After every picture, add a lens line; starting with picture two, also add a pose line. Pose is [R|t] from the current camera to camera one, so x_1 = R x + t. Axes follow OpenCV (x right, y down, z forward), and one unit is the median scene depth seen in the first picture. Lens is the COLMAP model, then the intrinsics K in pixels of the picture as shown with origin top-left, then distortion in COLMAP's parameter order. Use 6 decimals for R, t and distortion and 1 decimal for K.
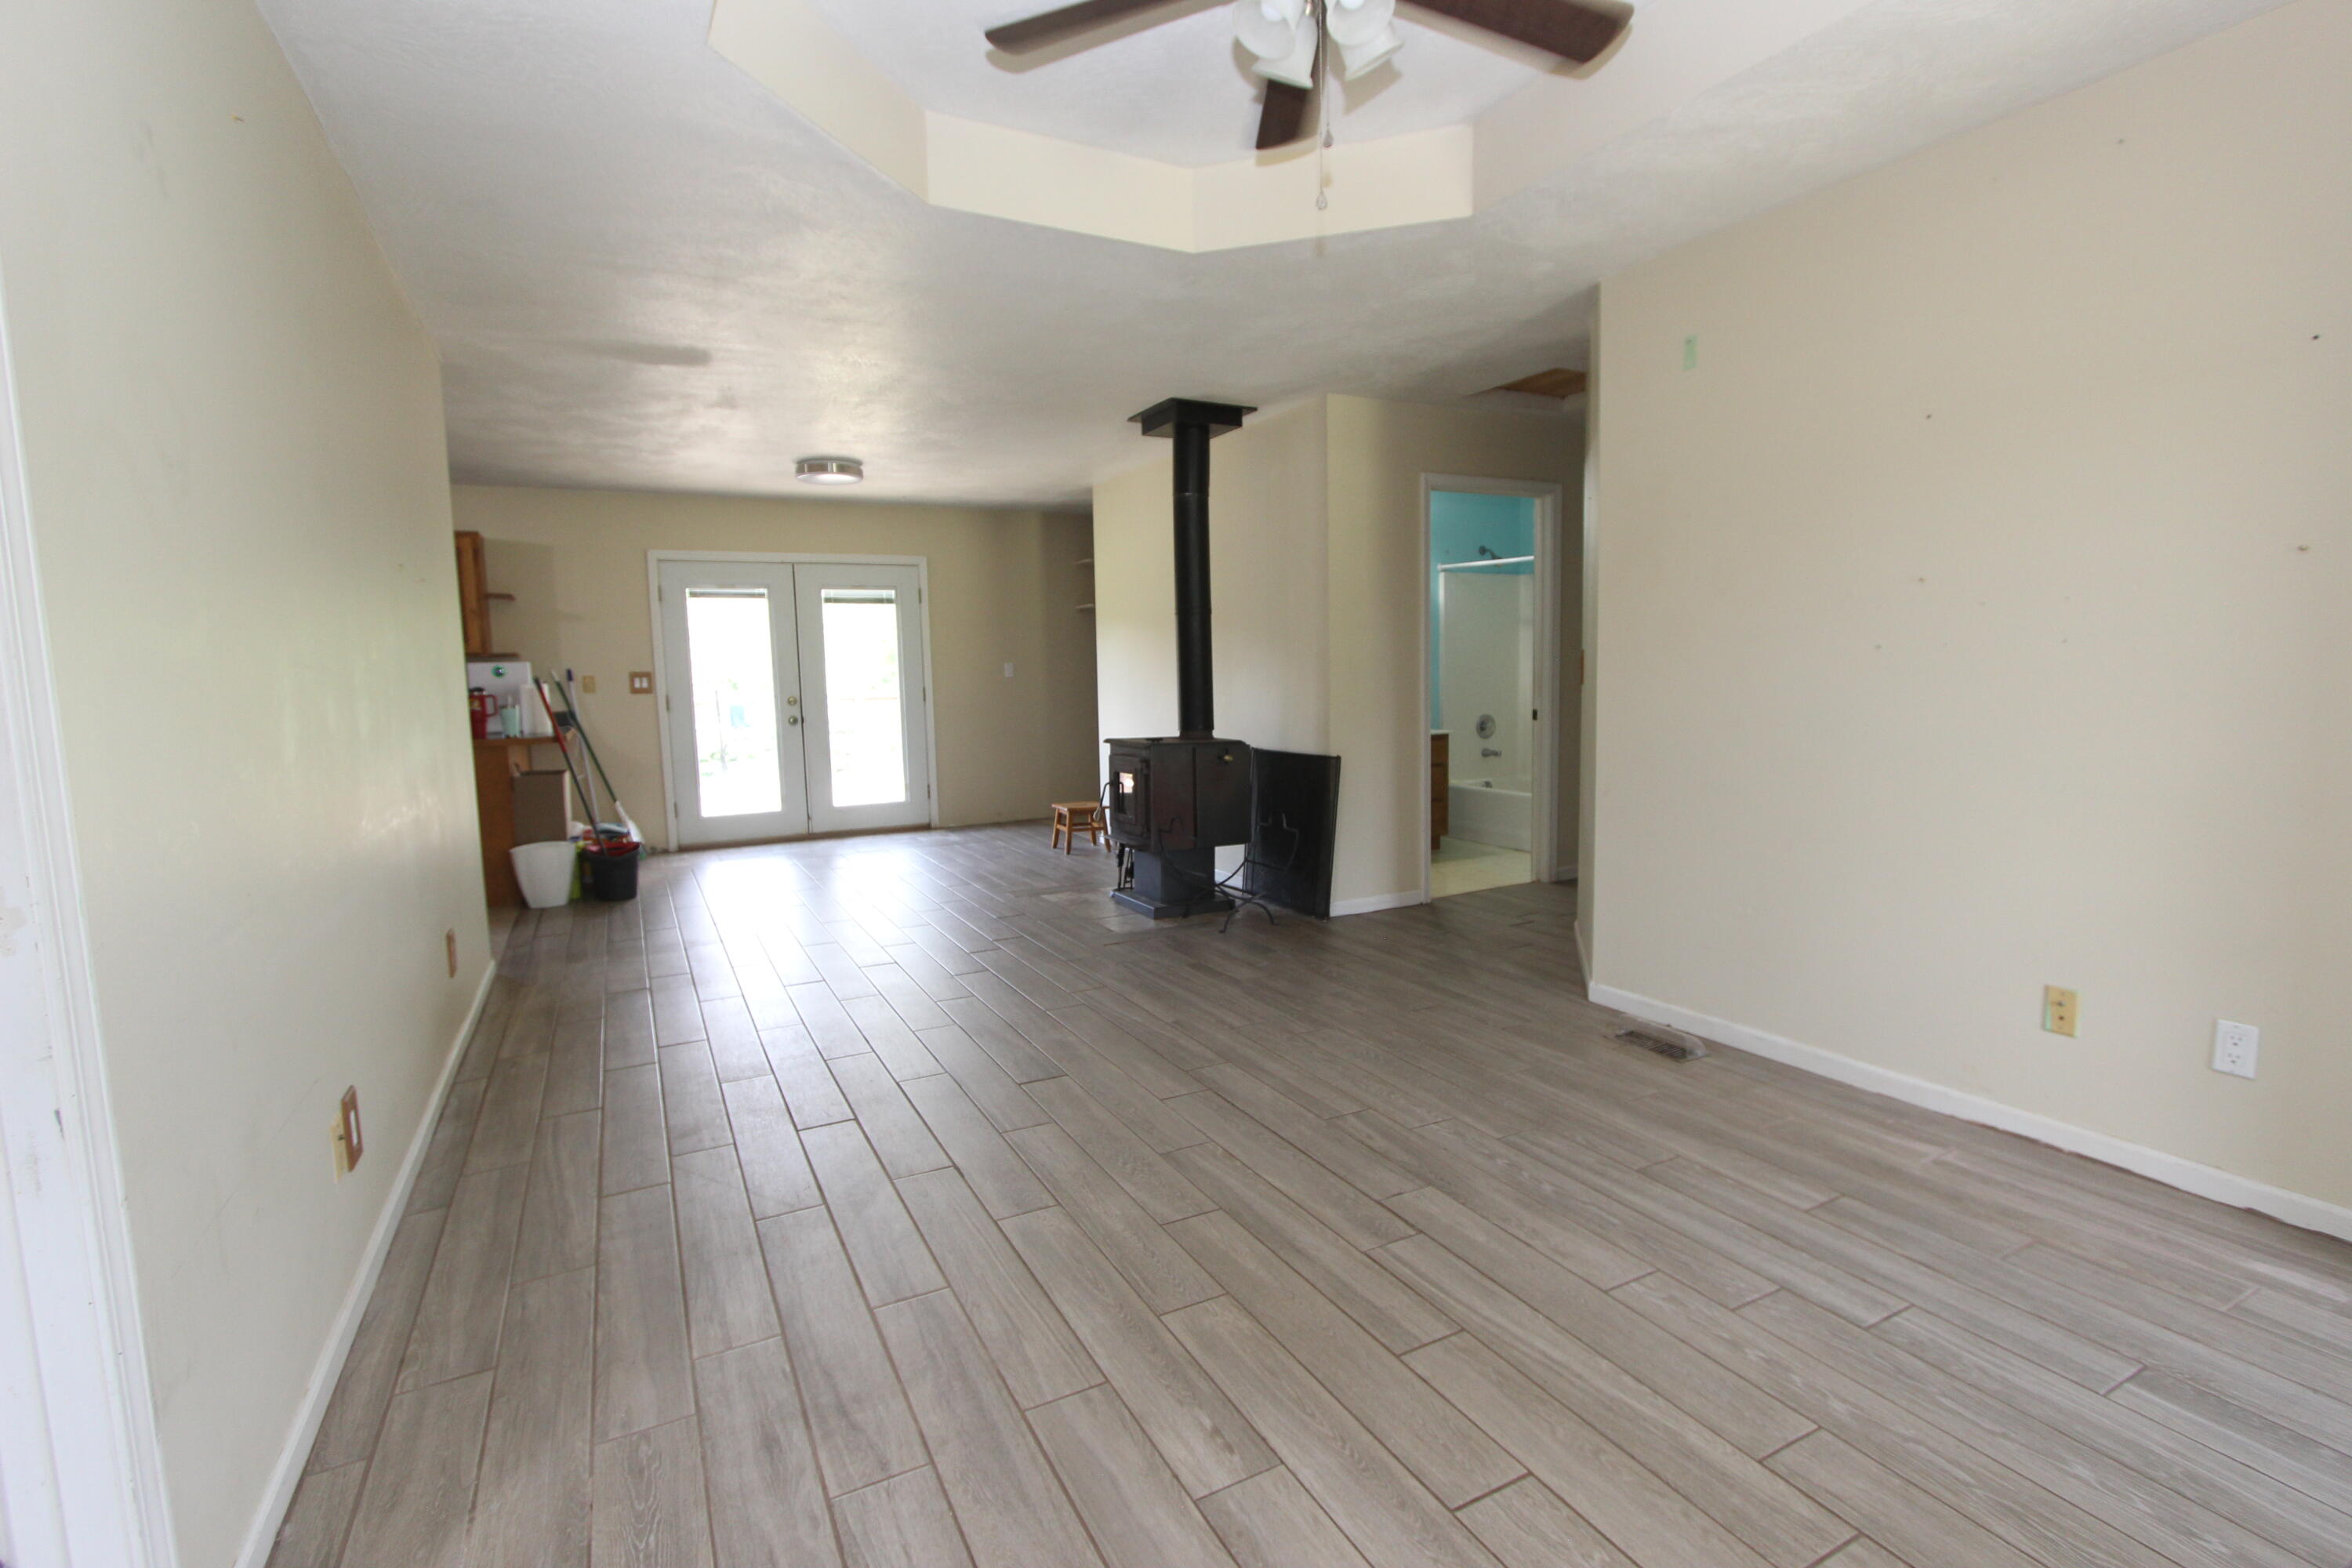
lens RADIAL K [[1079.3, 0, 1178.7], [0, 1079.3, 787.2], [0, 0, 1]] dist [-0.000325, -0.000187]
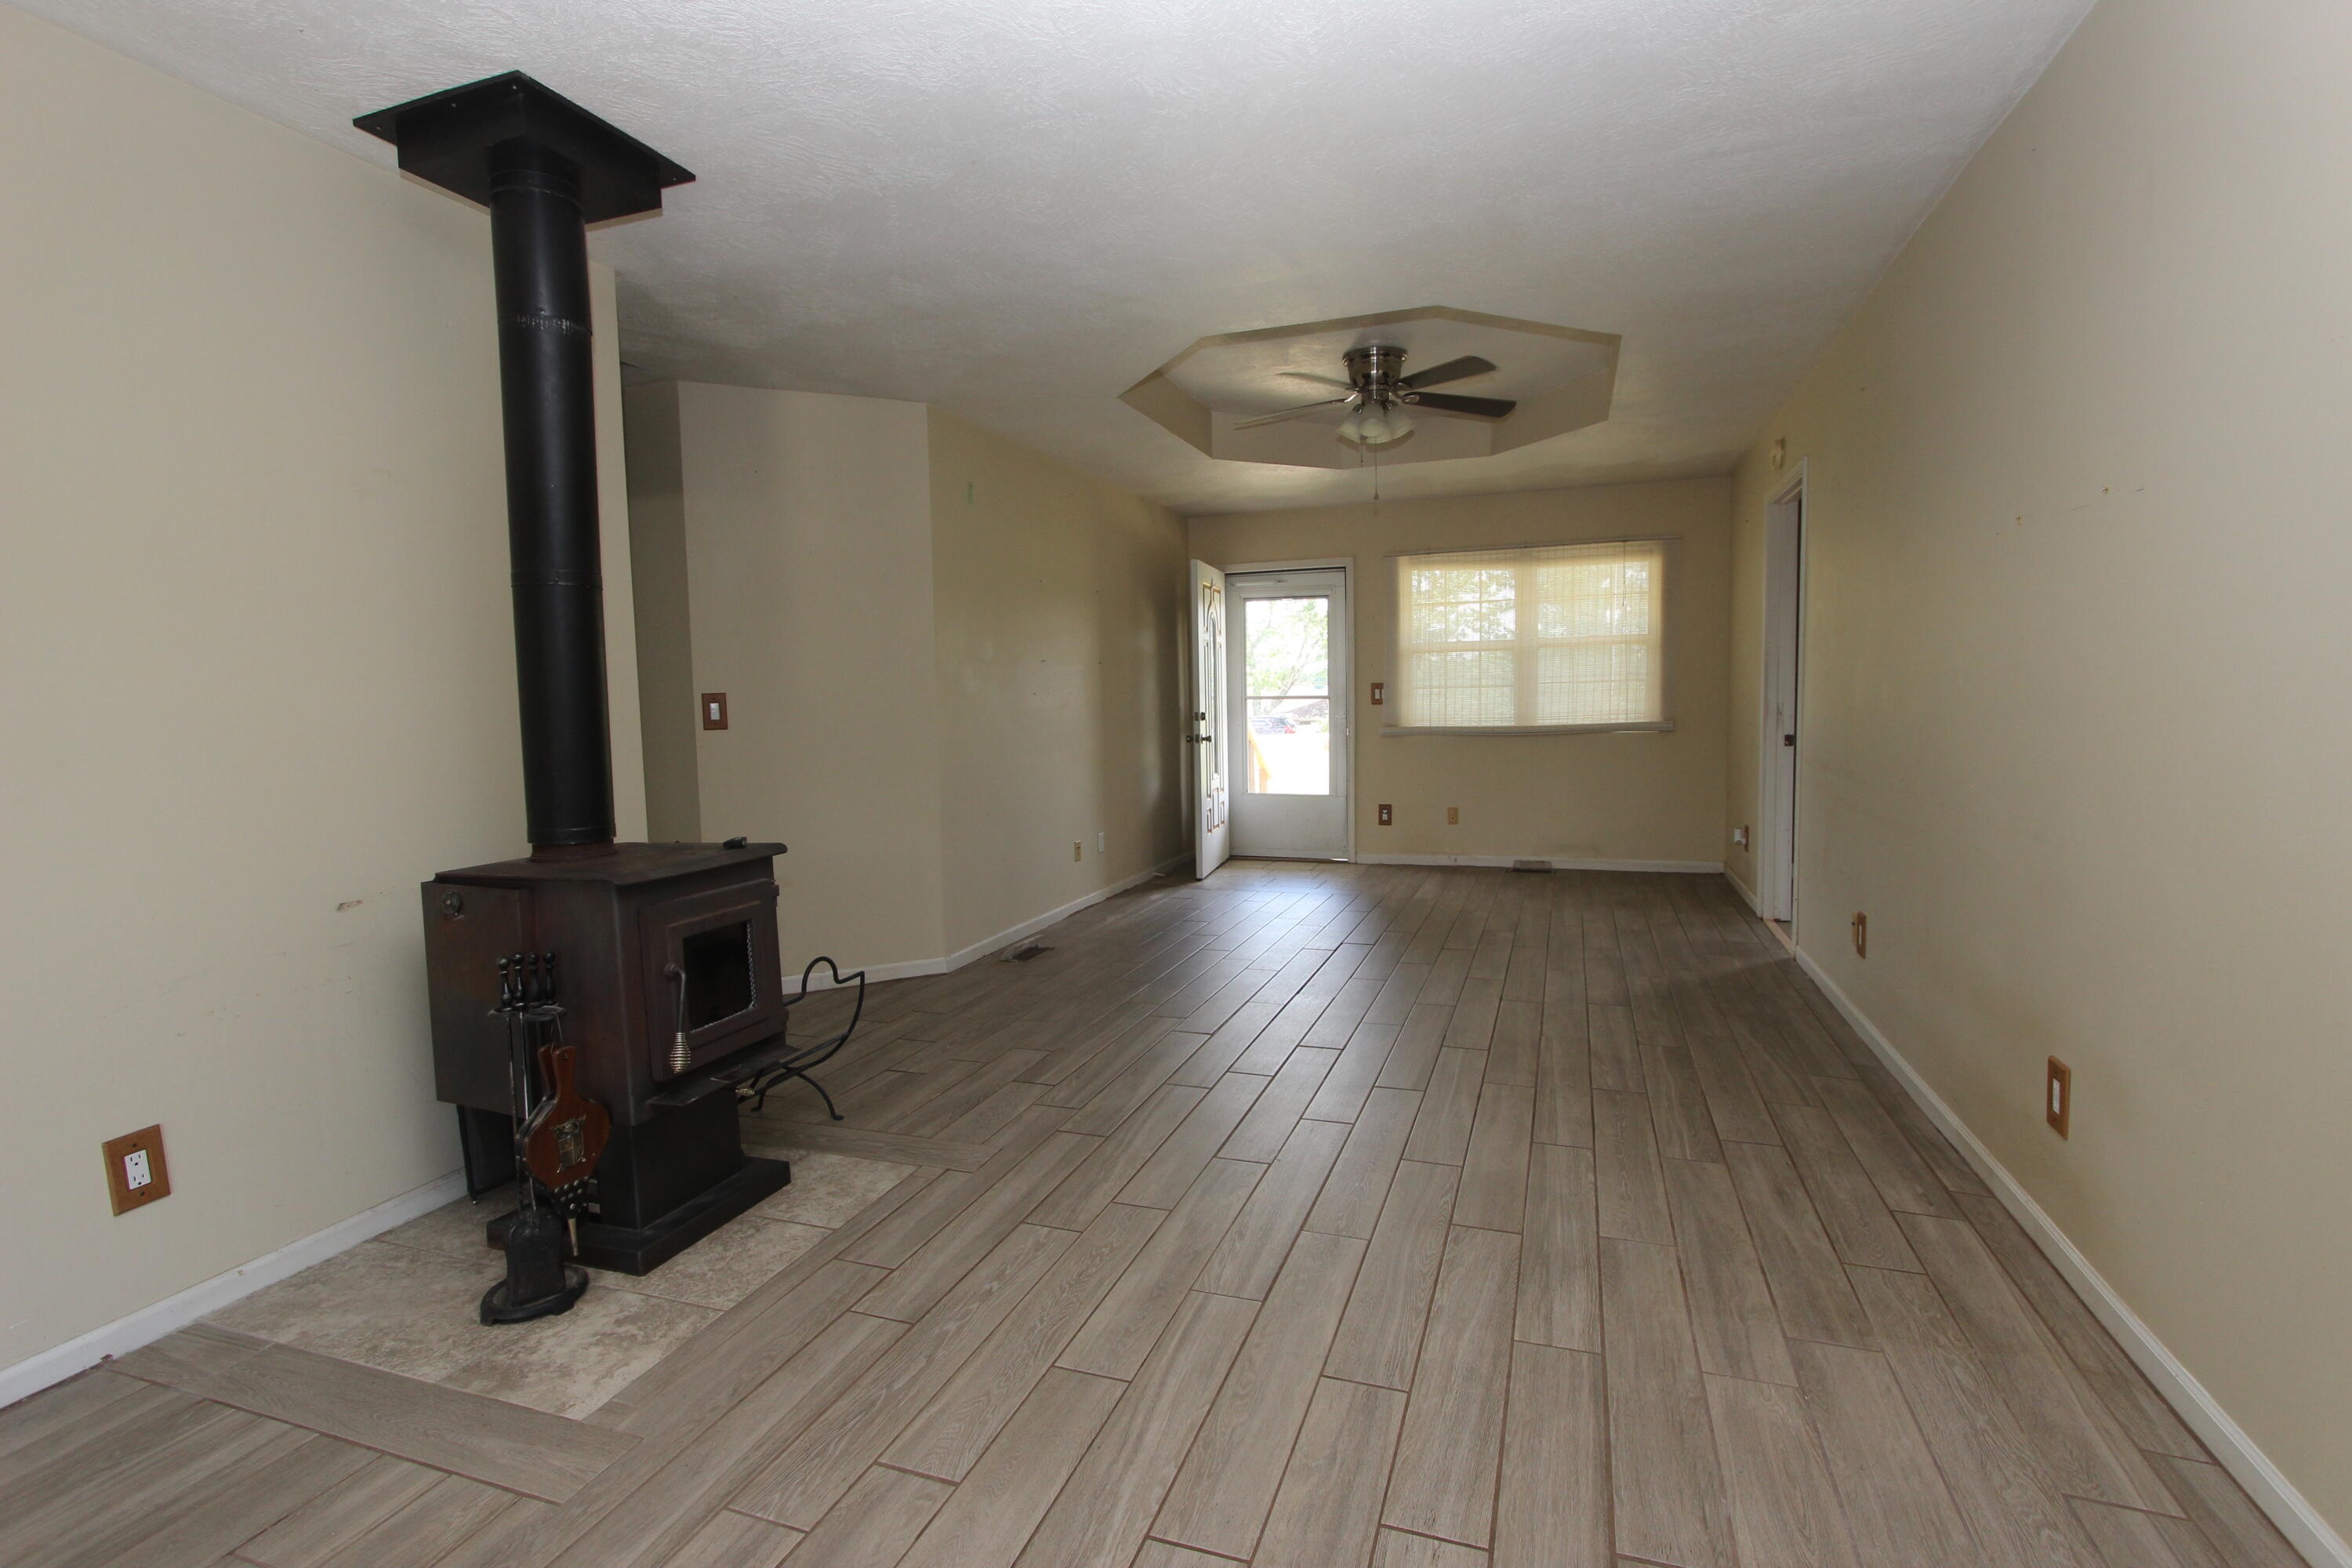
lens RADIAL K [[1084.2, 0, 1183.8], [0, 1084.2, 782.6], [0, 0, 1]] dist [-0.009836, 0.001779]
pose [[-0.679029, -0.017265, 0.733908, -0.688925], [0.116092, 0.984618, 0.130574, -0.144372], [-0.724874, 0.173864, -0.666580, 1.537662]]
